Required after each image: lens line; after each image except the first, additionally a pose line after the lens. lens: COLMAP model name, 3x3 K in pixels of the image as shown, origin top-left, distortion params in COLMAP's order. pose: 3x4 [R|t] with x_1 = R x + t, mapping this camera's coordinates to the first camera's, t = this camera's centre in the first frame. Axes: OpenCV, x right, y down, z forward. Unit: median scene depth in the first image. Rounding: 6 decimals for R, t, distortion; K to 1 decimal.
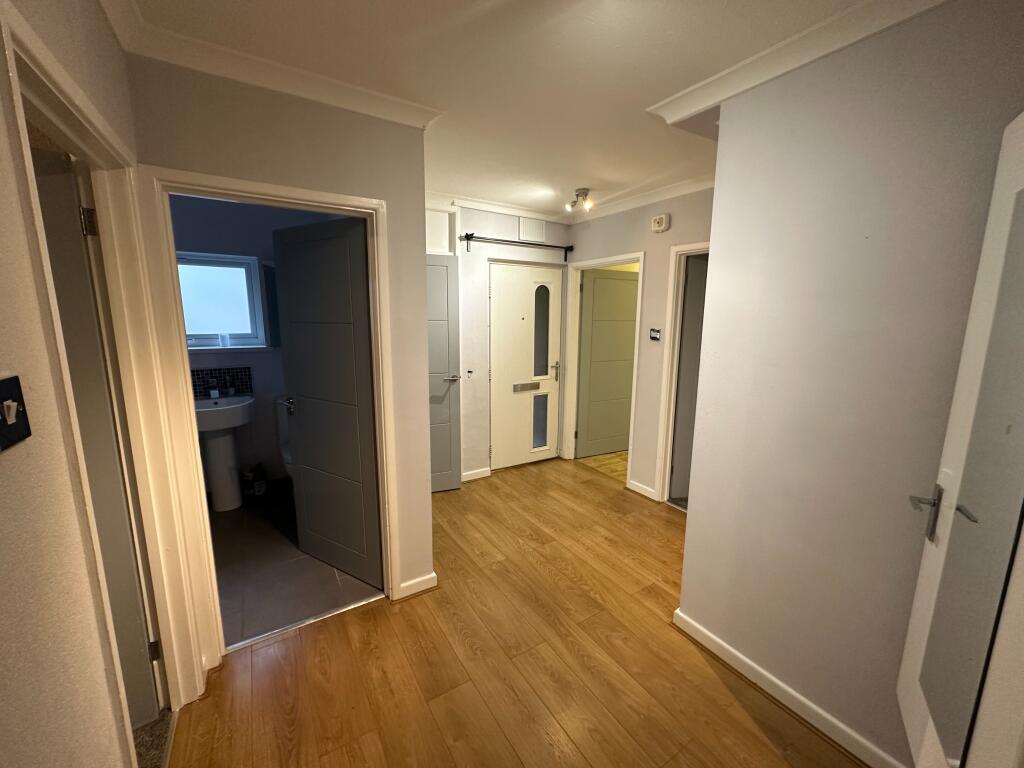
lens RADIAL K [[406.6, 0, 512.0], [0, 406.6, 384.0], [0, 0, 1]] dist [0.000612, 0.000033]
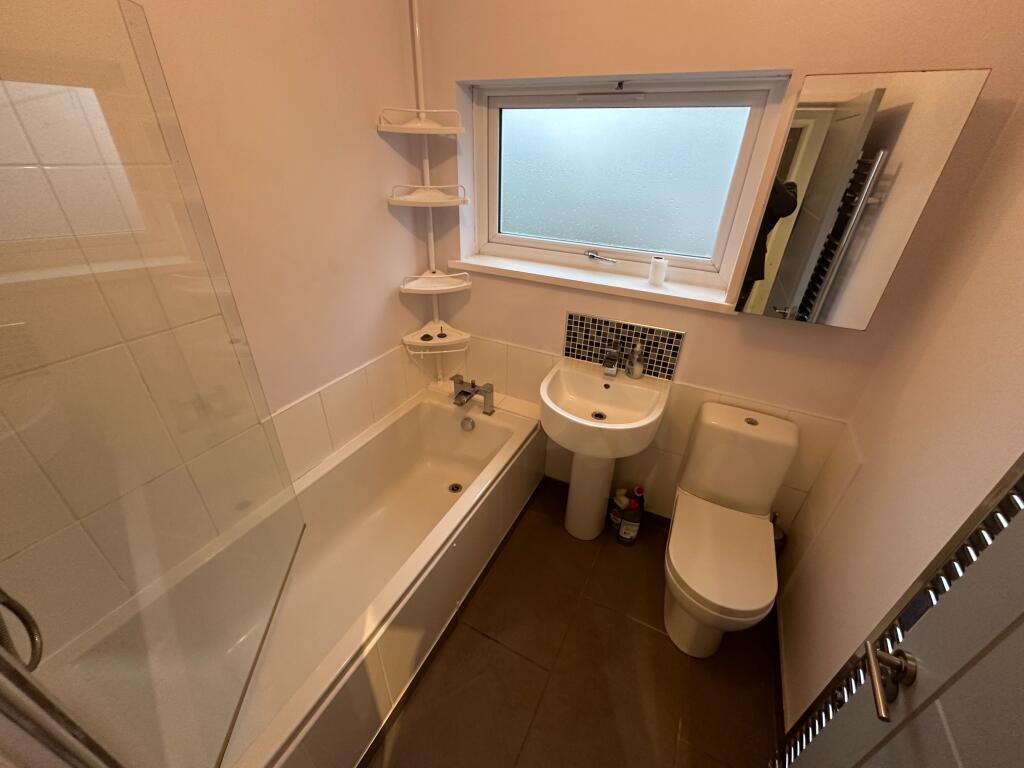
lens RADIAL K [[406.6, 0, 512.0], [0, 406.6, 384.0], [0, 0, 1]] dist [0.000612, 0.000033]
pose [[0.516100, 0.431384, -0.739965, -0.436240], [-0.170623, 0.898377, 0.404731, -0.188571], [0.839362, -0.082627, 0.537256, 0.674179]]
